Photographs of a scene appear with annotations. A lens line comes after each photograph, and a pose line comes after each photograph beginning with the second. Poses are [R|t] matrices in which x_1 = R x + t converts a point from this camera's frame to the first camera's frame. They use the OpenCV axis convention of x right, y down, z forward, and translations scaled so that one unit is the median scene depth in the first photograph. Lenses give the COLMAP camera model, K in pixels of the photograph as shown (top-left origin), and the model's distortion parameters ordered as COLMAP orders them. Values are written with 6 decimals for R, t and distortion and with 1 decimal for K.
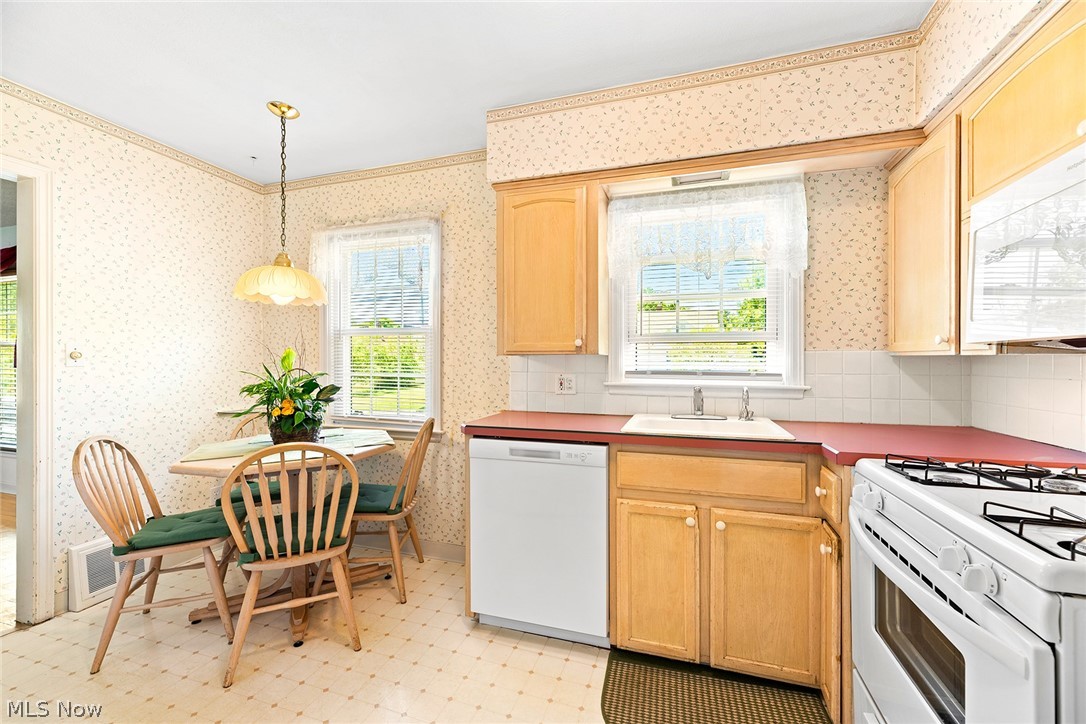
lens RADIAL K [[434.8, 0, 543.6], [0, 434.8, 360.8], [0, 0, 1]] dist [0.001554, 0.000840]
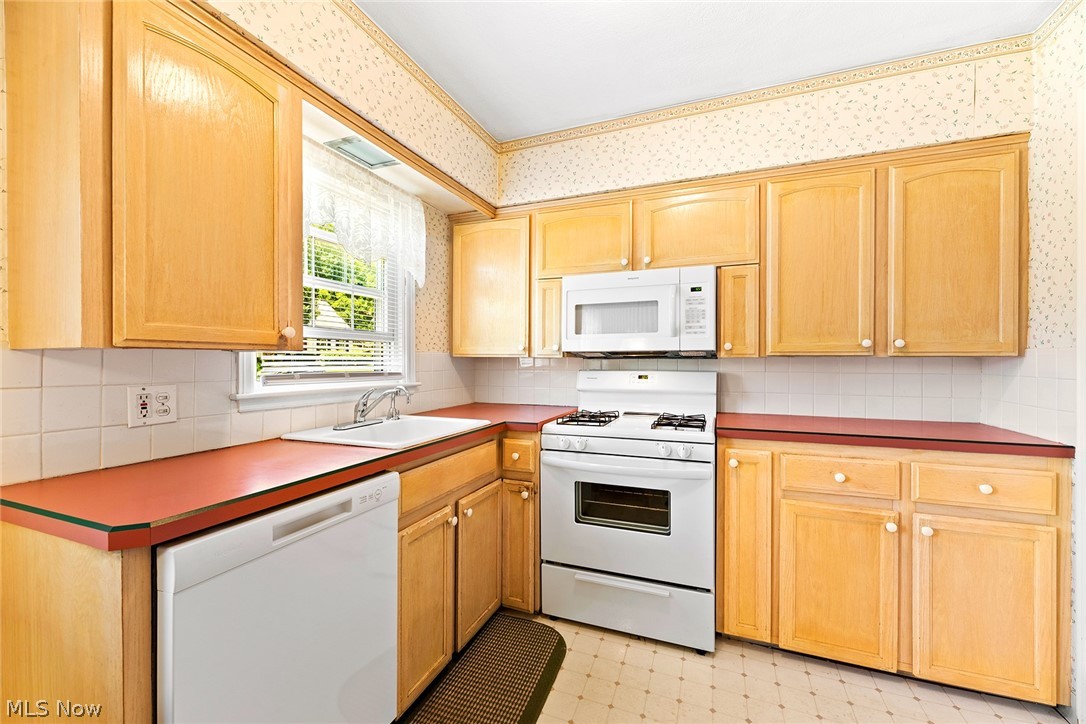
lens RADIAL K [[434.8, 0, 541.8], [0, 434.8, 361.7], [0, 0, 1]] dist [0.001554, 0.000840]
pose [[0.073510, -0.004079, 0.997286, -0.534995], [-0.003242, 0.999985, 0.004329, -0.003193], [-0.997289, -0.003551, 0.073495, 0.596984]]
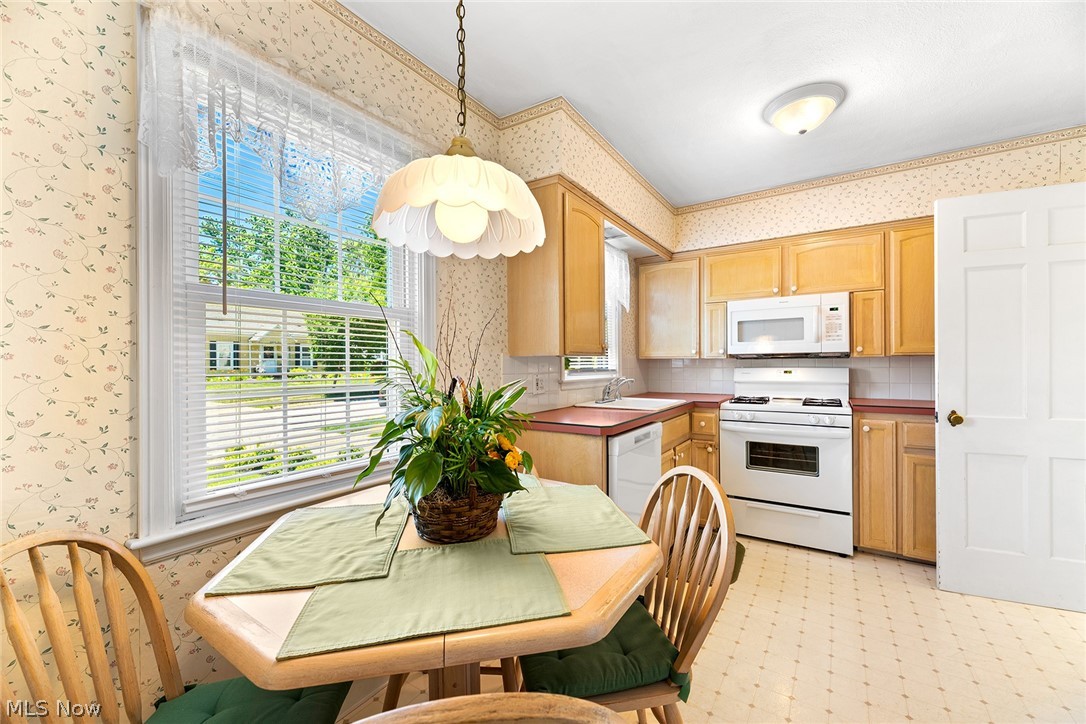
lens RADIAL K [[434.8, 0, 543.0], [0, 434.8, 364.2], [0, 0, 1]] dist [0.001554, 0.000840]
pose [[0.260954, -0.004474, 0.965341, -1.152137], [0.004908, 0.999982, 0.003308, 0.003736], [-0.965339, 0.003874, 0.260972, 0.873796]]
